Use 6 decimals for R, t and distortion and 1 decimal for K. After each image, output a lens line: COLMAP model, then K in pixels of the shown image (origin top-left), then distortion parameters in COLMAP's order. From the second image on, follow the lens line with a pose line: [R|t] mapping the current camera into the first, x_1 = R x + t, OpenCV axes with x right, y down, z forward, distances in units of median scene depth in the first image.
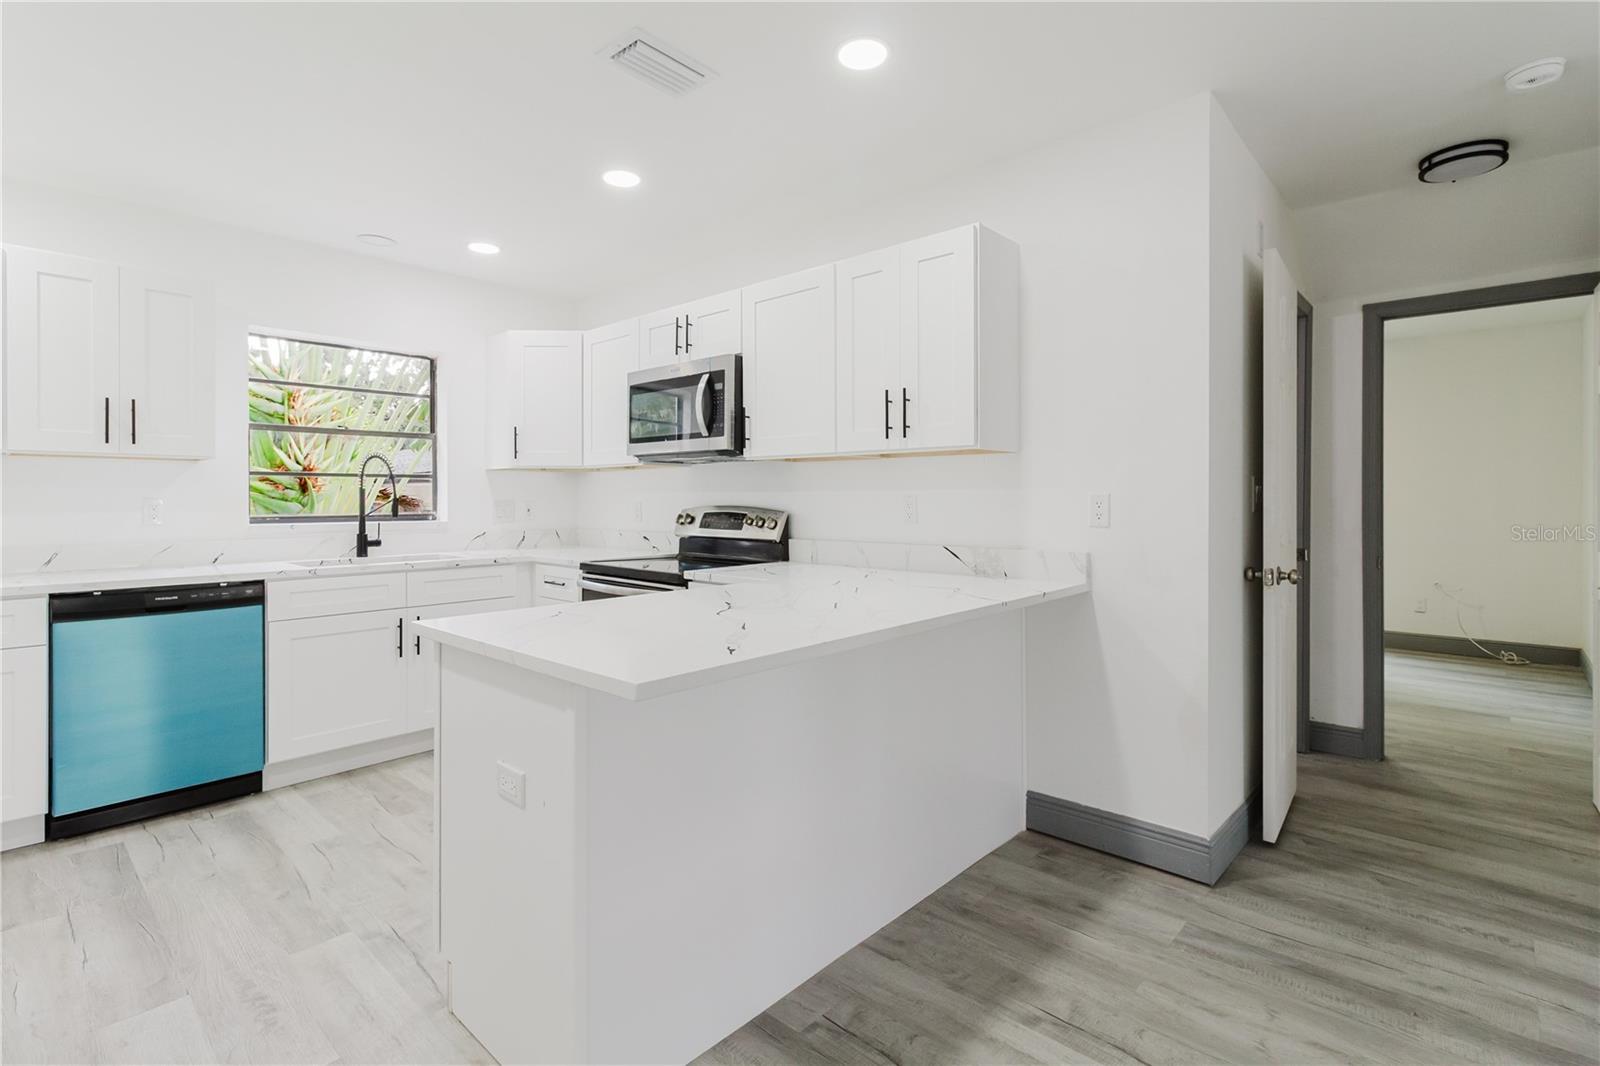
lens RADIAL K [[746.1, 0, 805.2], [0, 746.1, 499.1], [0, 0, 1]] dist [-0.000431, -0.000363]
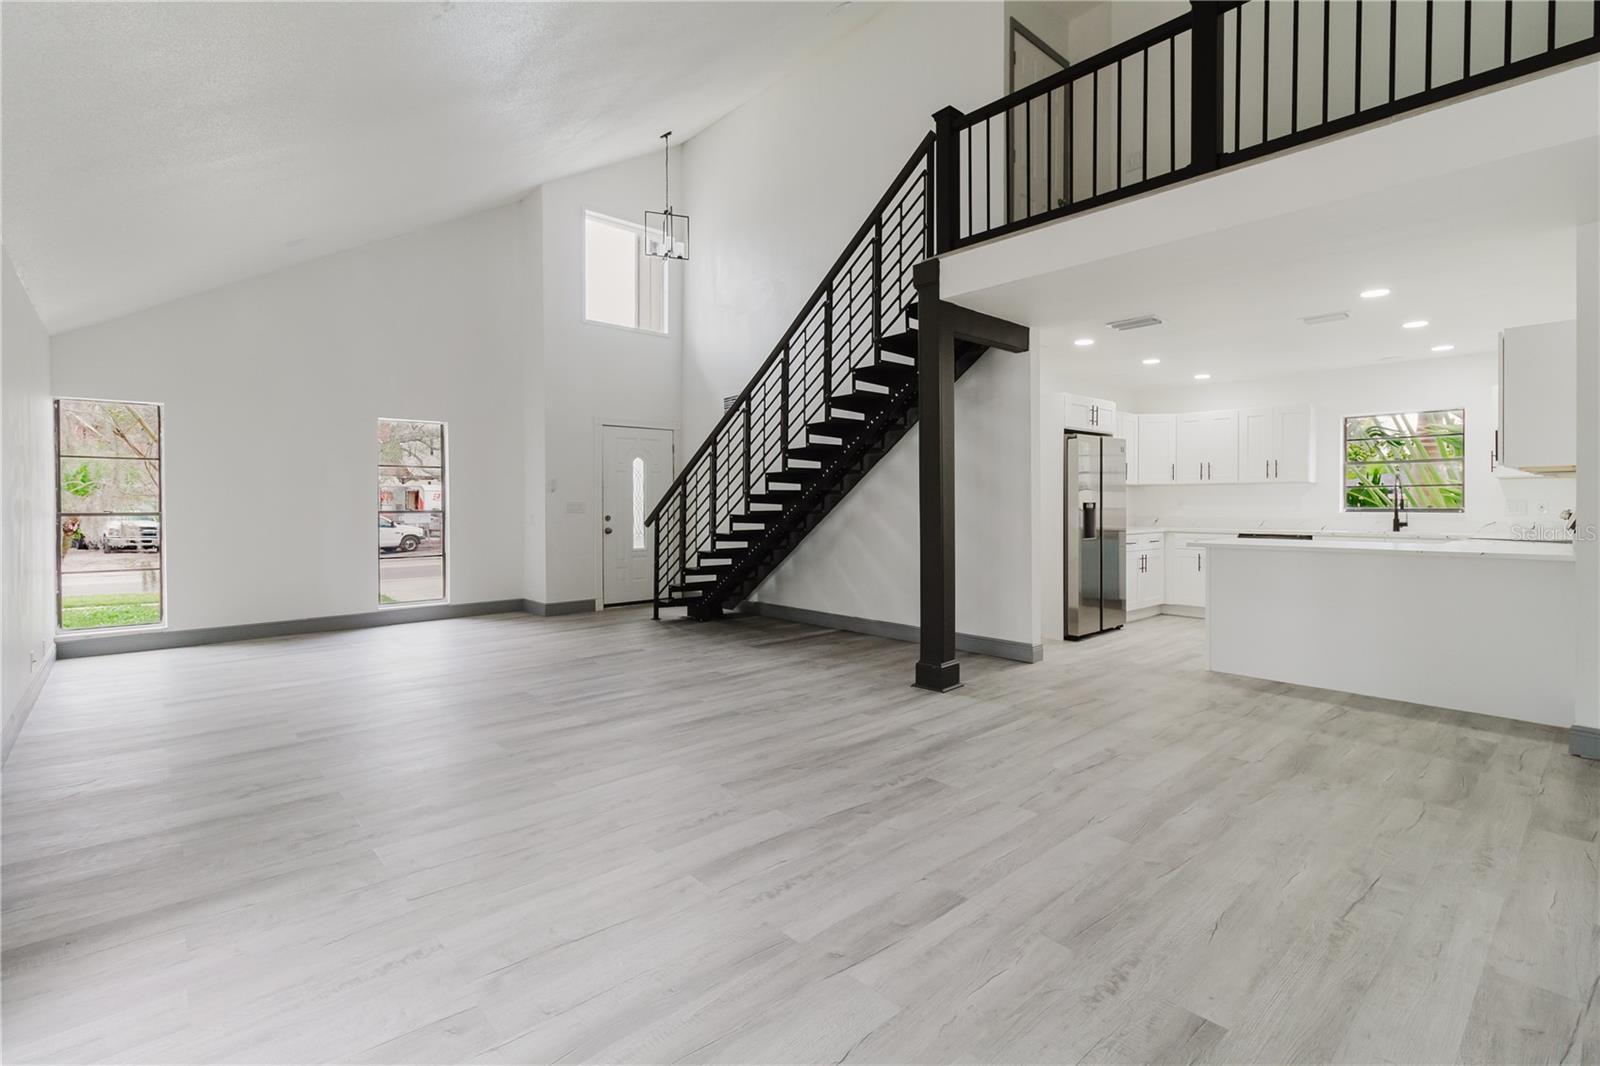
lens RADIAL K [[743.7, 0, 796.5], [0, 743.7, 504.2], [0, 0, 1]] dist [0.001604, 0.000237]
pose [[-0.111489, 0.001878, -0.993764, 1.611780], [0.001885, 0.999997, 0.001679, 0.006359], [0.993764, -0.001686, -0.111492, -0.287612]]
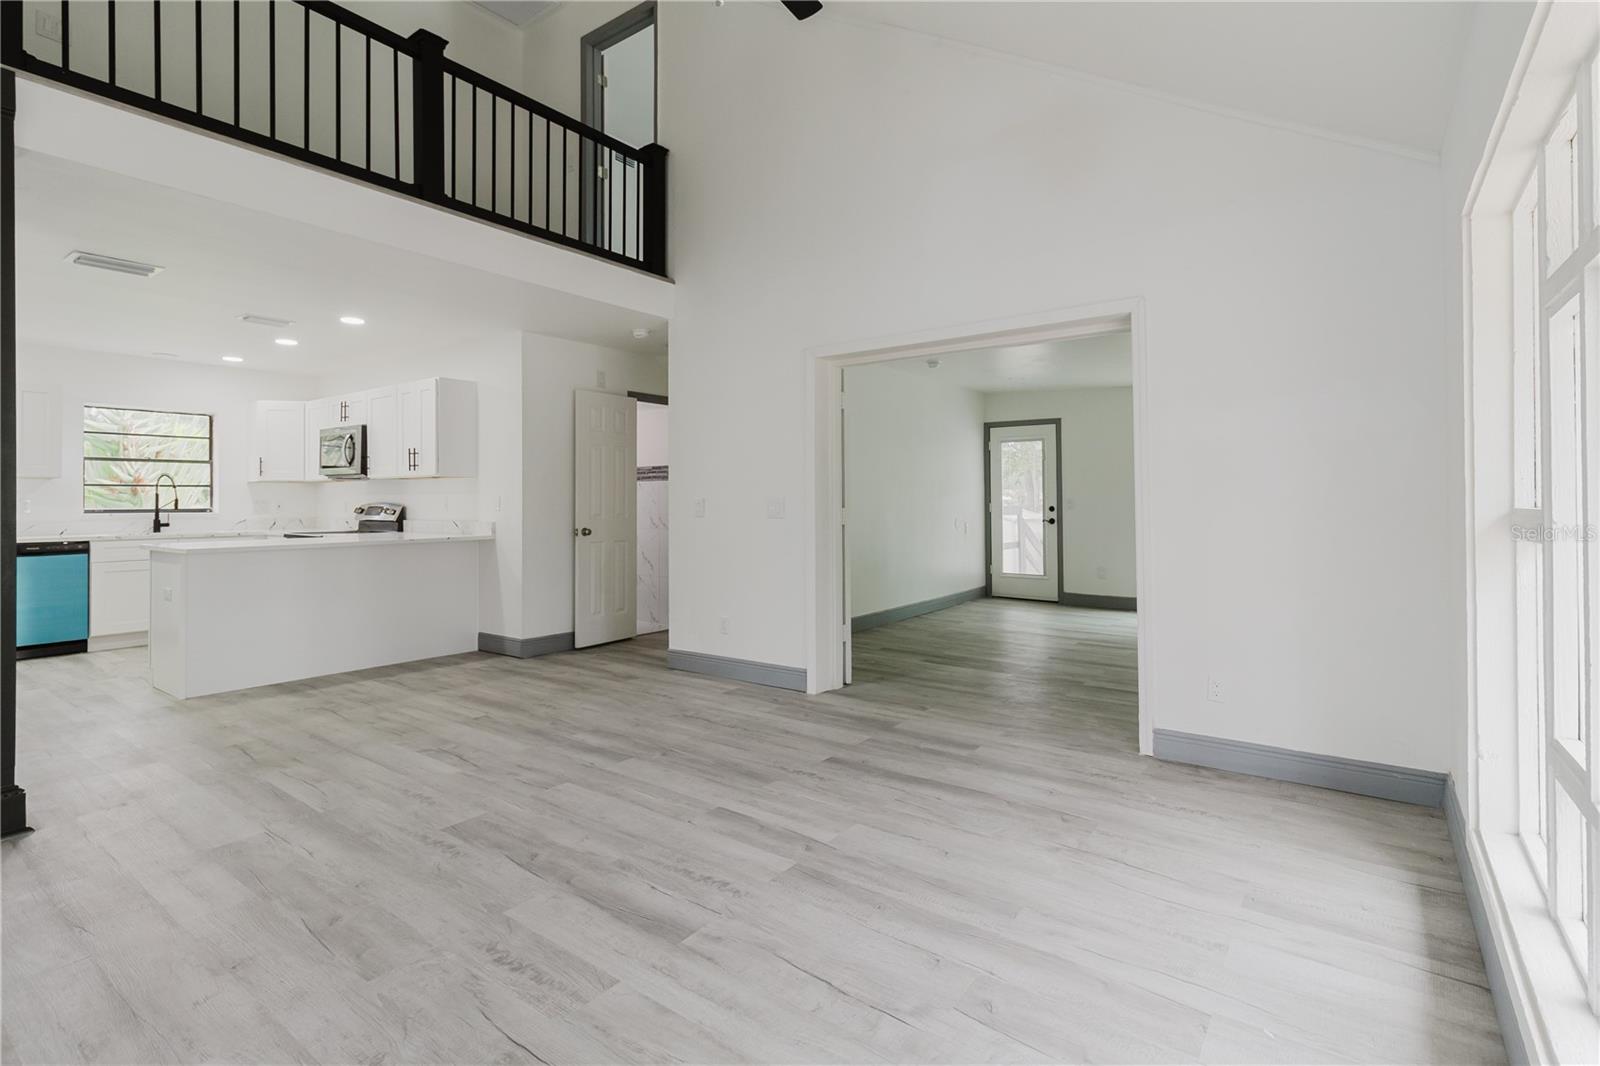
lens RADIAL K [[748.3, 0, 845.2], [0, 748.3, 492.7], [0, 0, 1]] dist [0.001753, -0.000077]
pose [[0.991741, -0.001690, 0.128243, 0.932200], [0.002954, 0.999949, -0.009666, 0.006639], [-0.128220, 0.009965, 0.991696, -1.134770]]
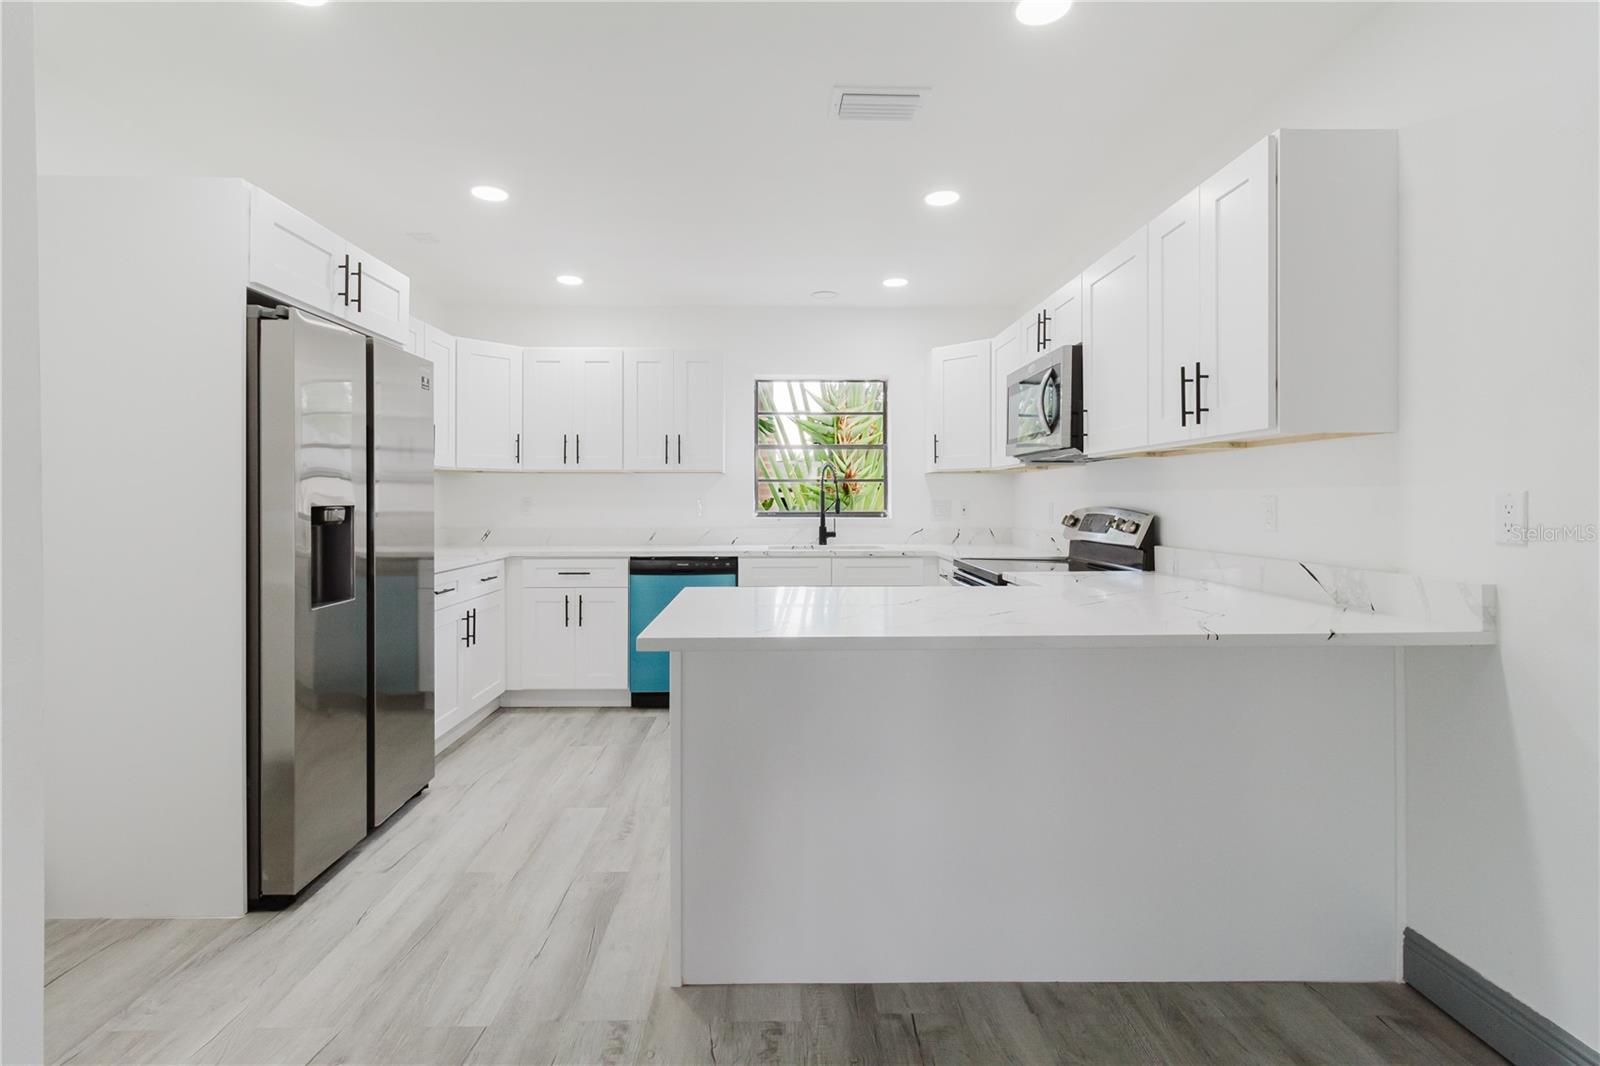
lens RADIAL K [[743.7, 0, 796.5], [0, 743.7, 504.2], [0, 0, 1]] dist [0.001604, 0.000237]
pose [[0.689209, 0.005574, -0.724541, 0.350058], [-0.001156, 0.999978, 0.006594, -0.000218], [0.724562, -0.003707, 0.689200, 0.109207]]
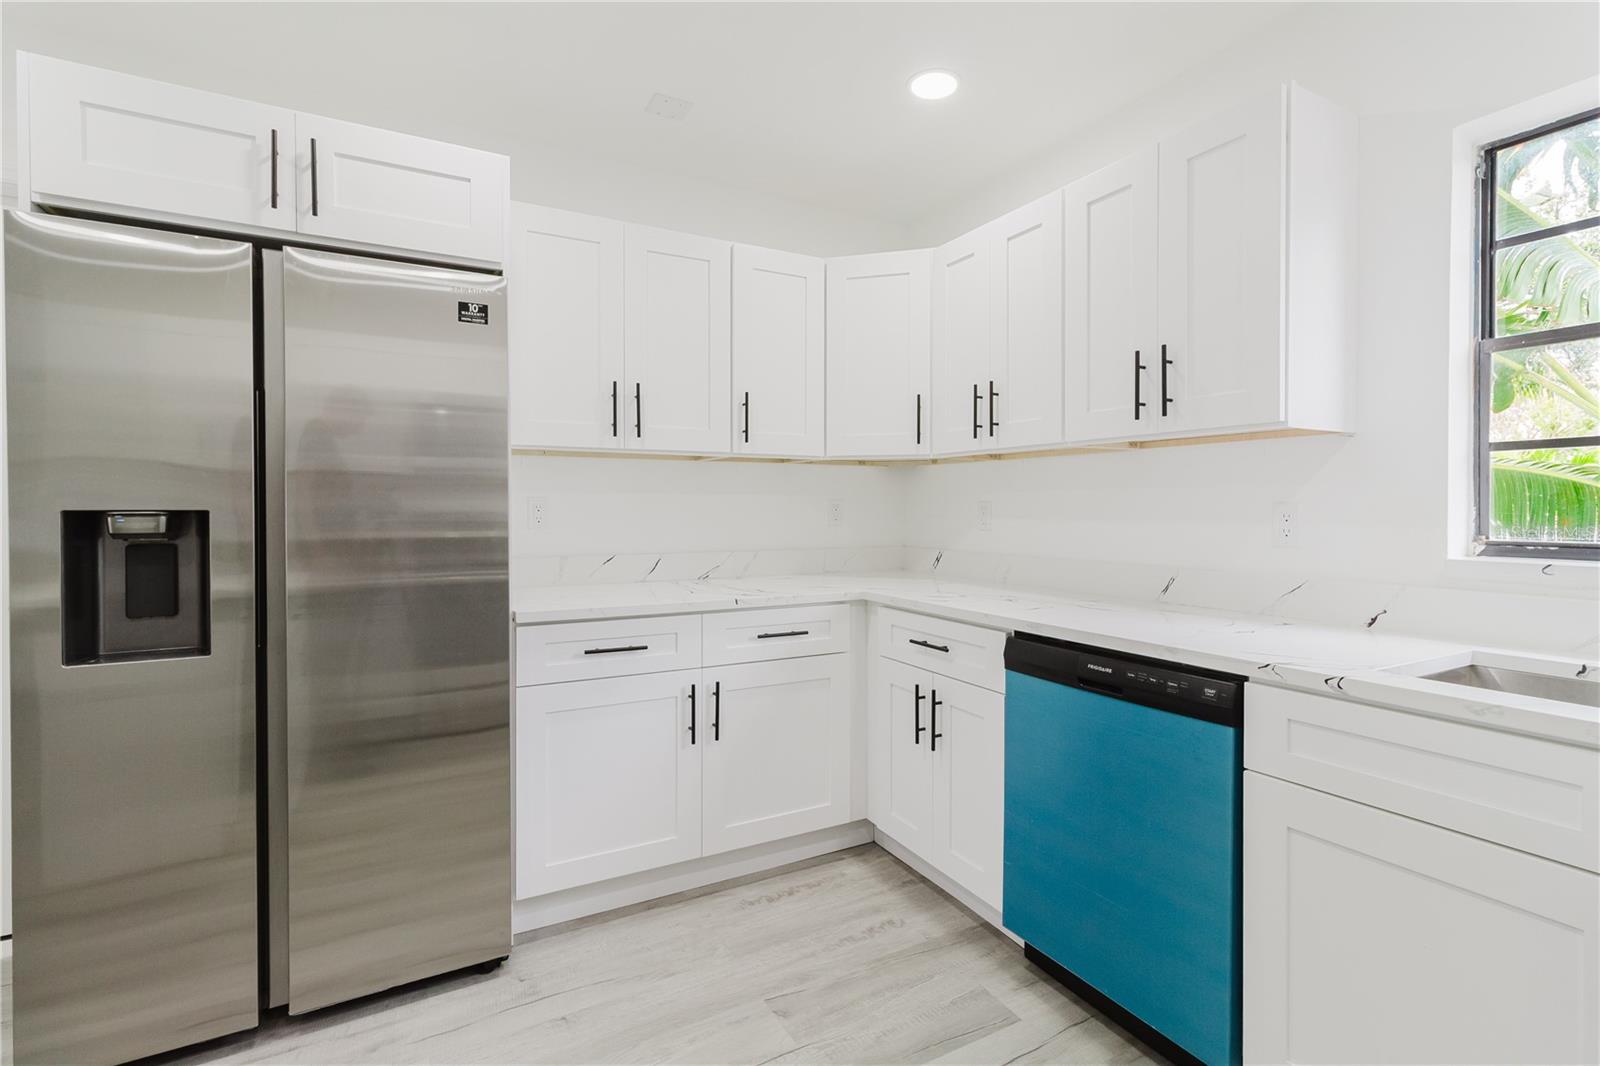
lens RADIAL K [[749.3, 0, 797.5], [0, 749.3, 520.3], [0, 0, 1]] dist [-0.000338, -0.000060]
pose [[-0.321598, 0.014926, -0.946759, -0.187674], [-0.001202, 0.999869, 0.016171, 0.004768], [0.946875, 0.006338, -0.321538, 0.844633]]
